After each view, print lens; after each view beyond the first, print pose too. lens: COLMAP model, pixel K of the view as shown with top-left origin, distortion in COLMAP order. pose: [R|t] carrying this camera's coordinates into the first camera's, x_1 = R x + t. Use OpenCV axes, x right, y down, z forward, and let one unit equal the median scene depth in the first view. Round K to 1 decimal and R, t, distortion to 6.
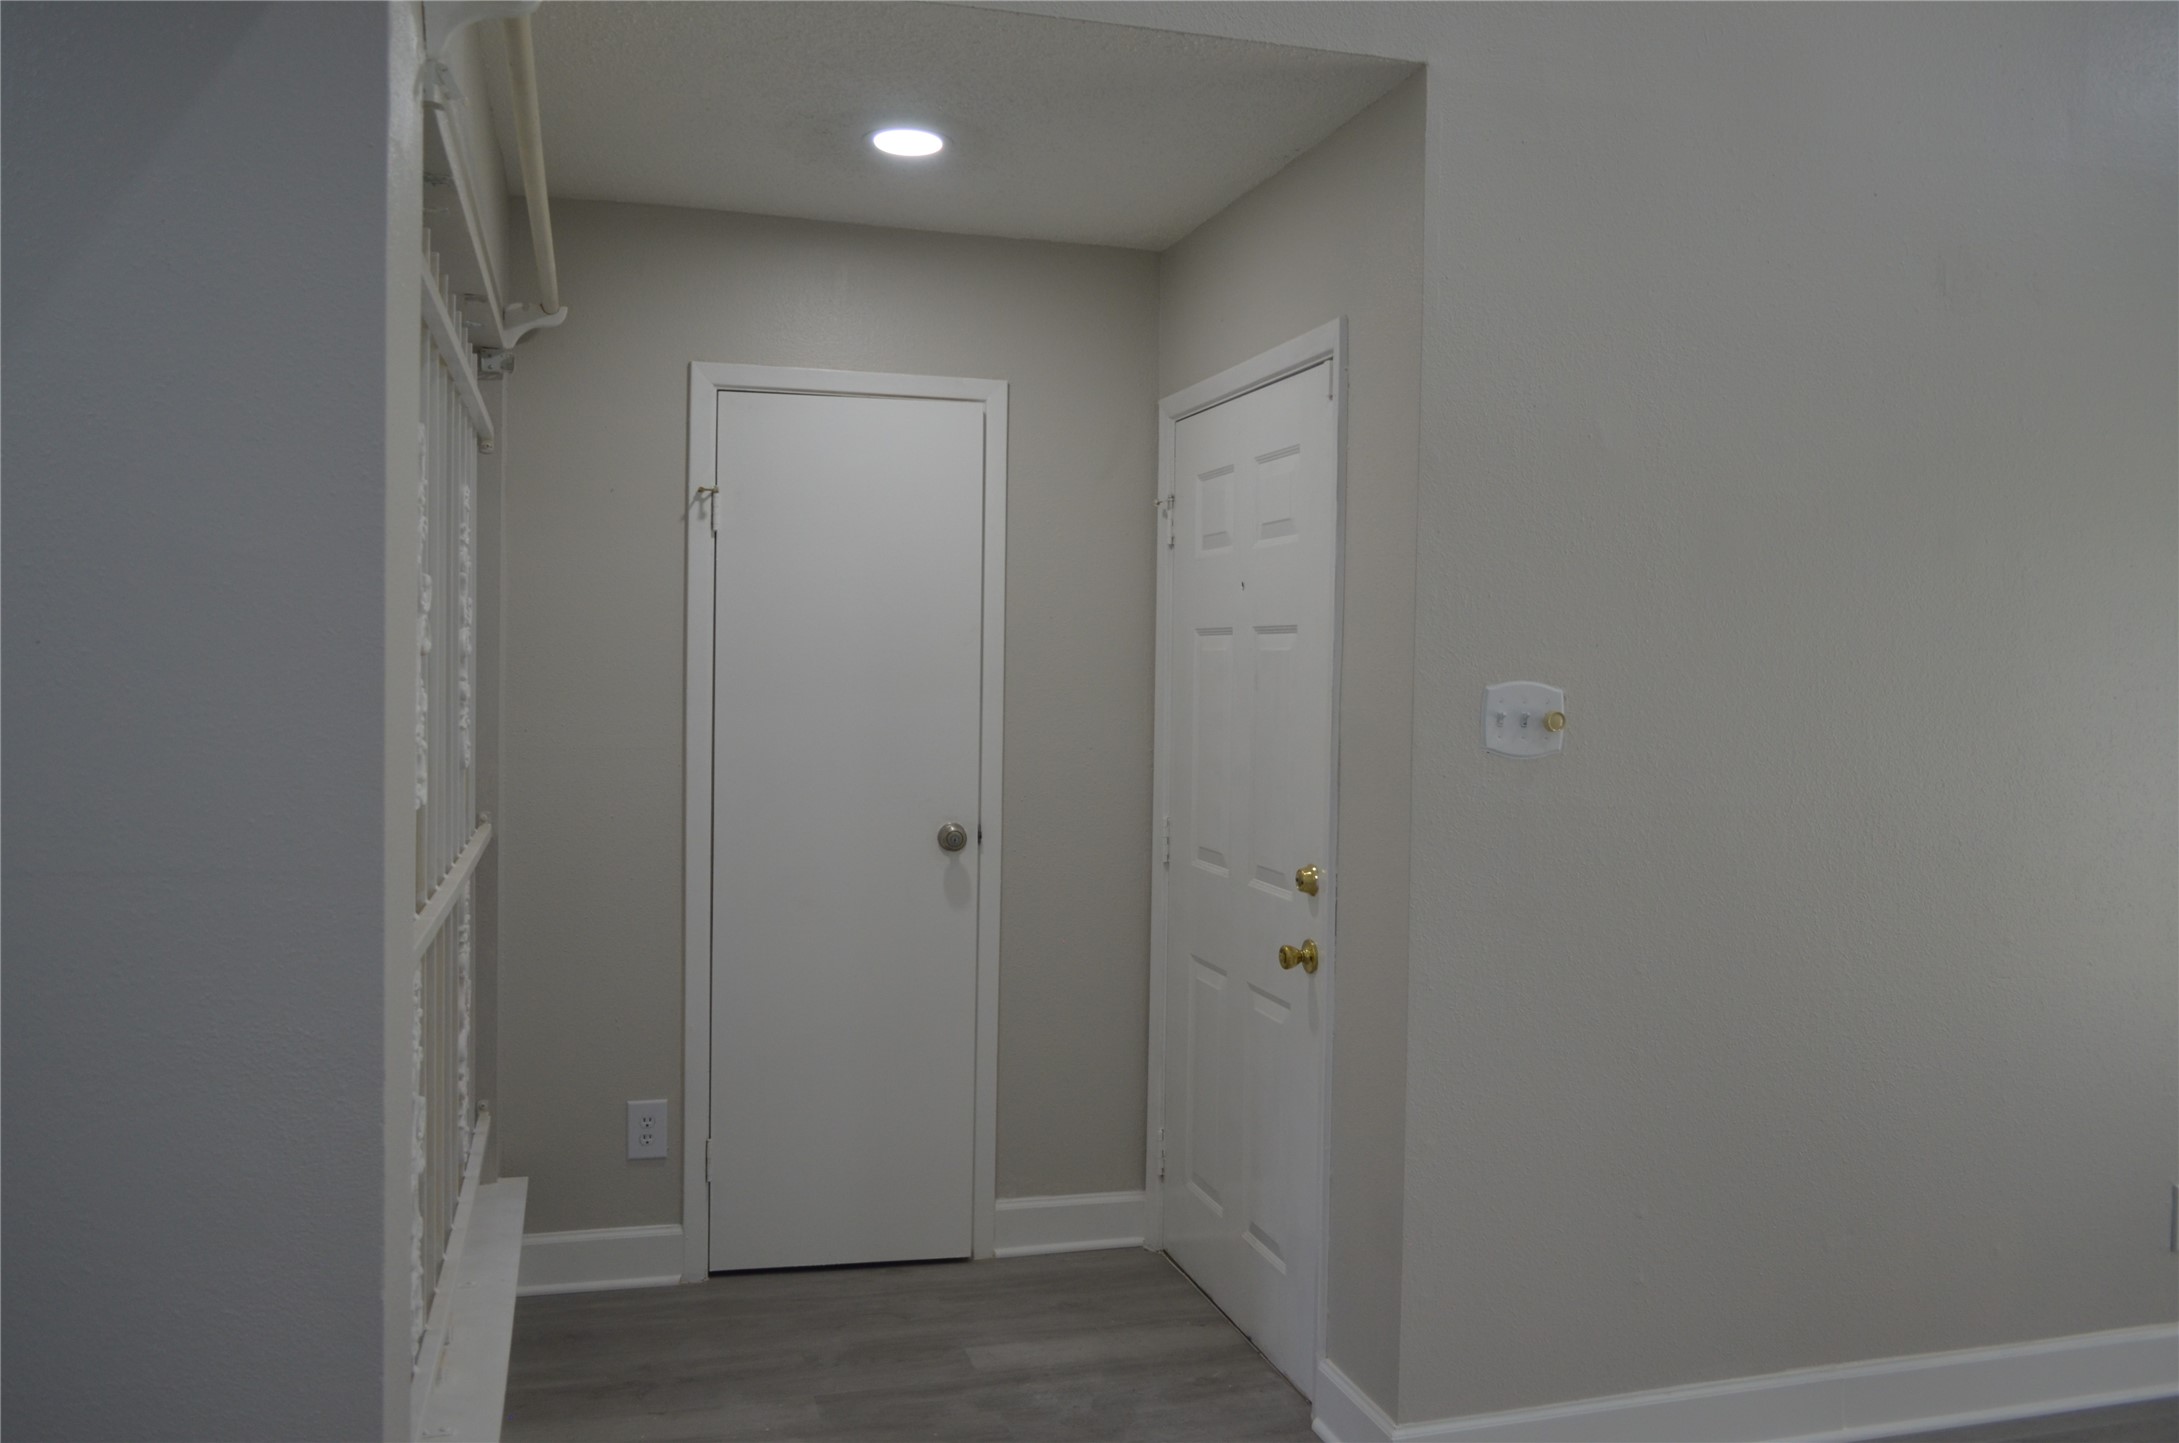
lens RADIAL K [[1703.8, 0, 1089.5], [0, 1703.8, 721.5], [0, 0, 1]] dist [-0.012270, -0.004562]
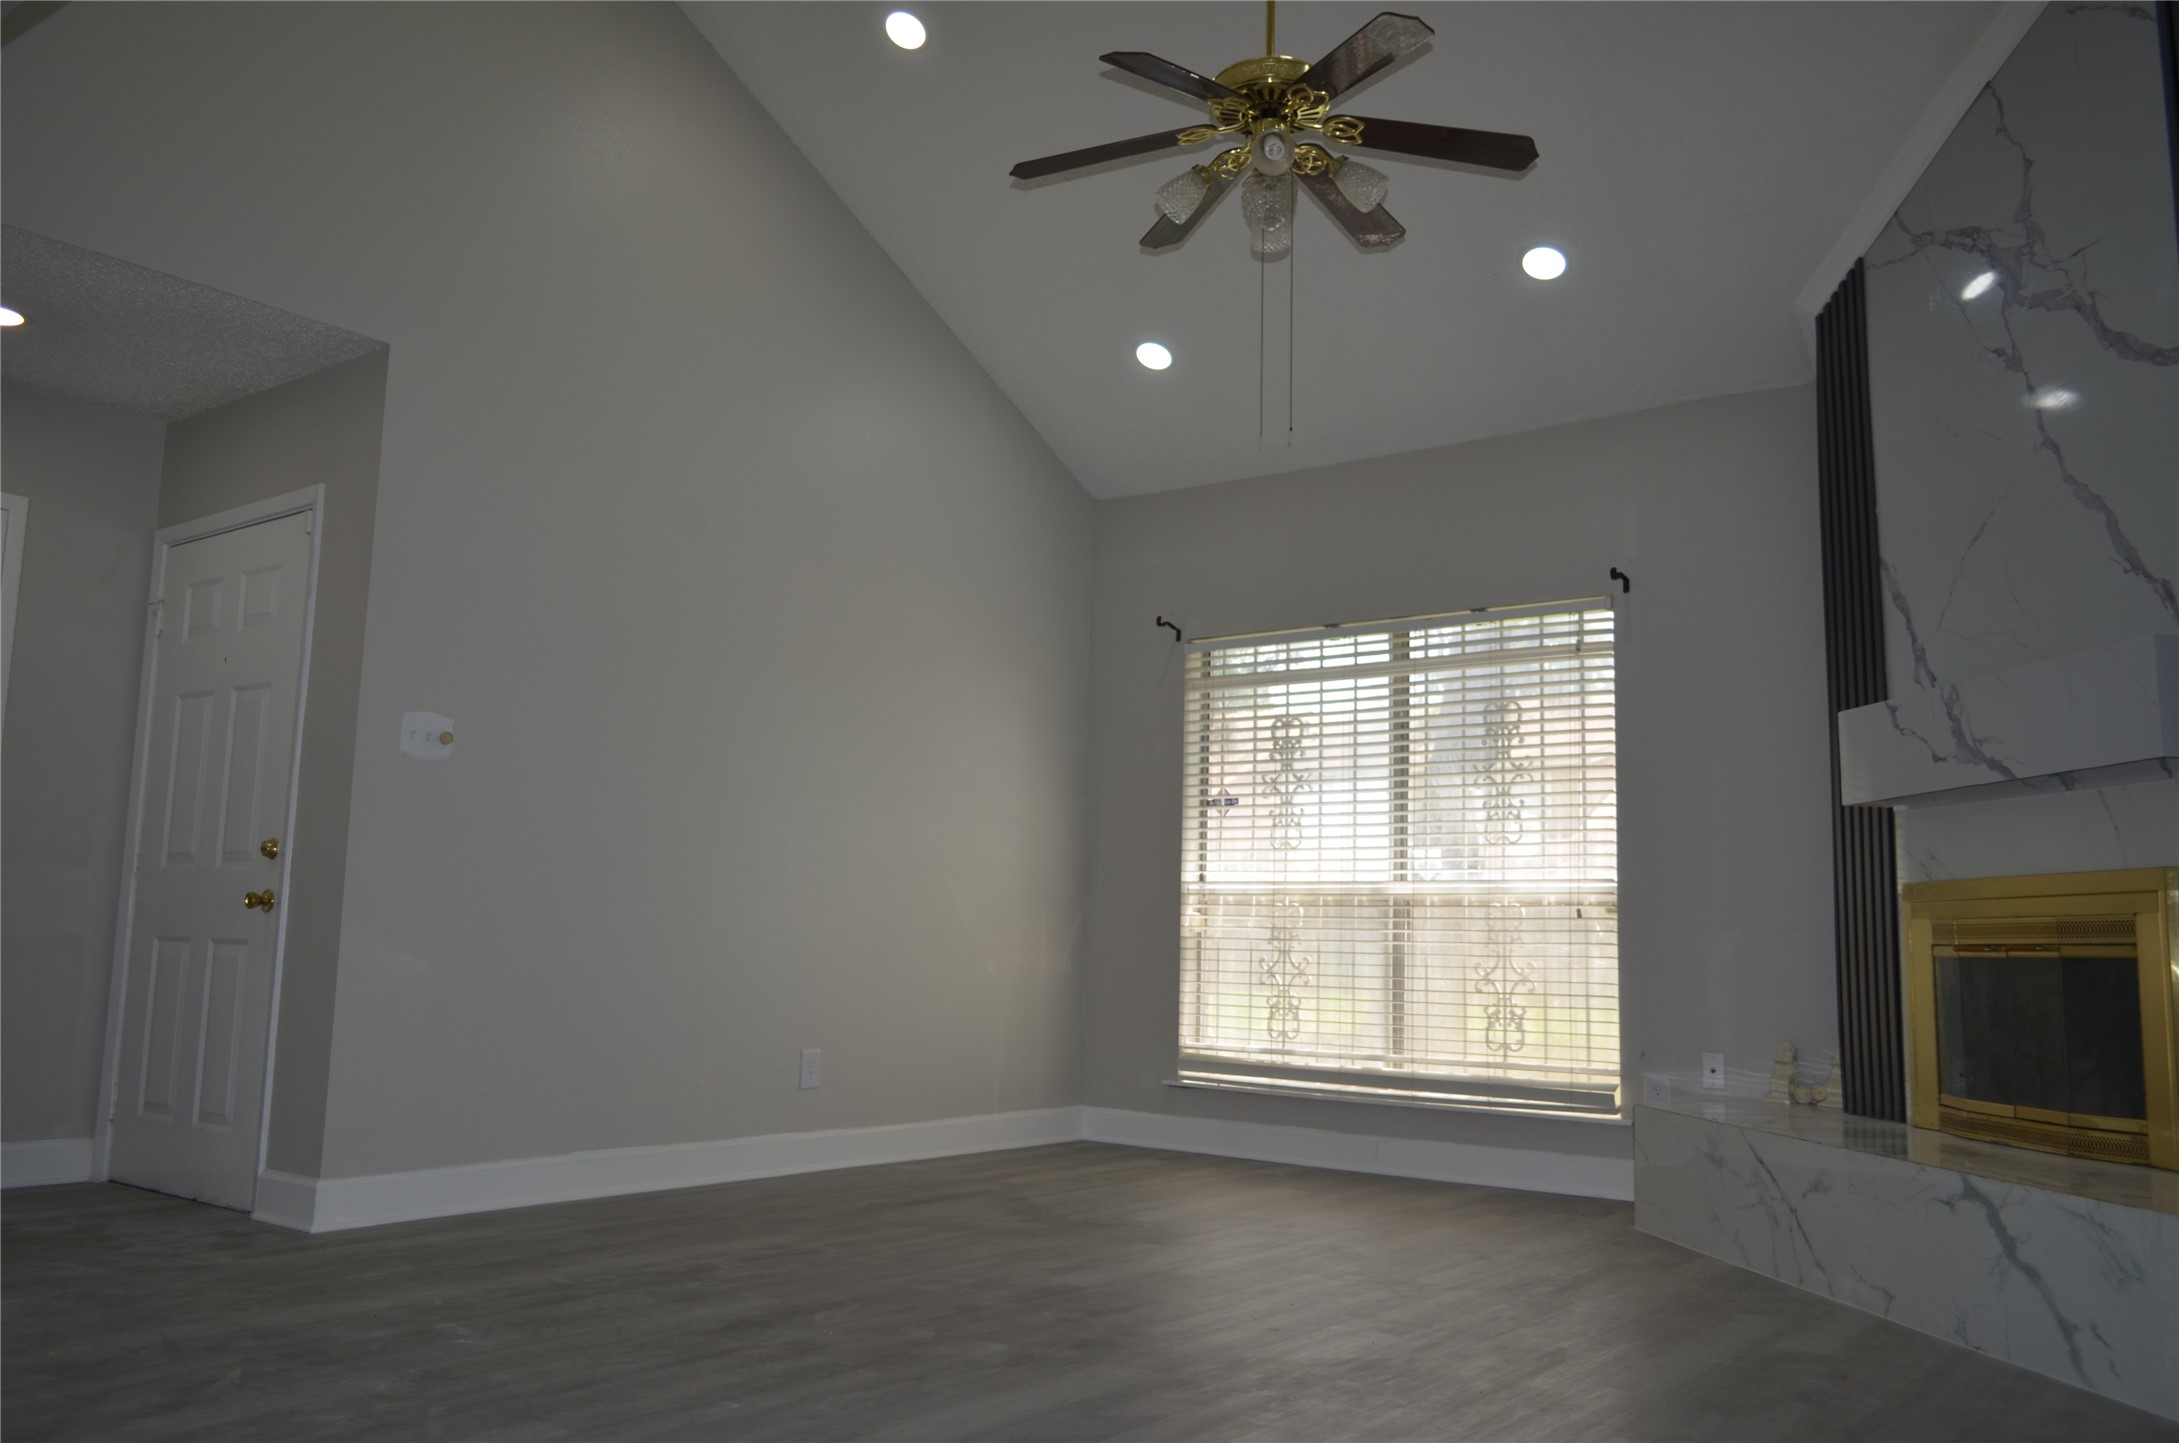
lens RADIAL K [[1703.8, 0, 1089.5], [0, 1703.8, 721.5], [0, 0, 1]] dist [-0.012270, -0.004562]
pose [[0.808668, 0.083068, 0.582371, -0.166375], [0.002177, 0.989551, -0.144170, 0.199142], [-0.588262, 0.117853, 0.800037, -0.625093]]
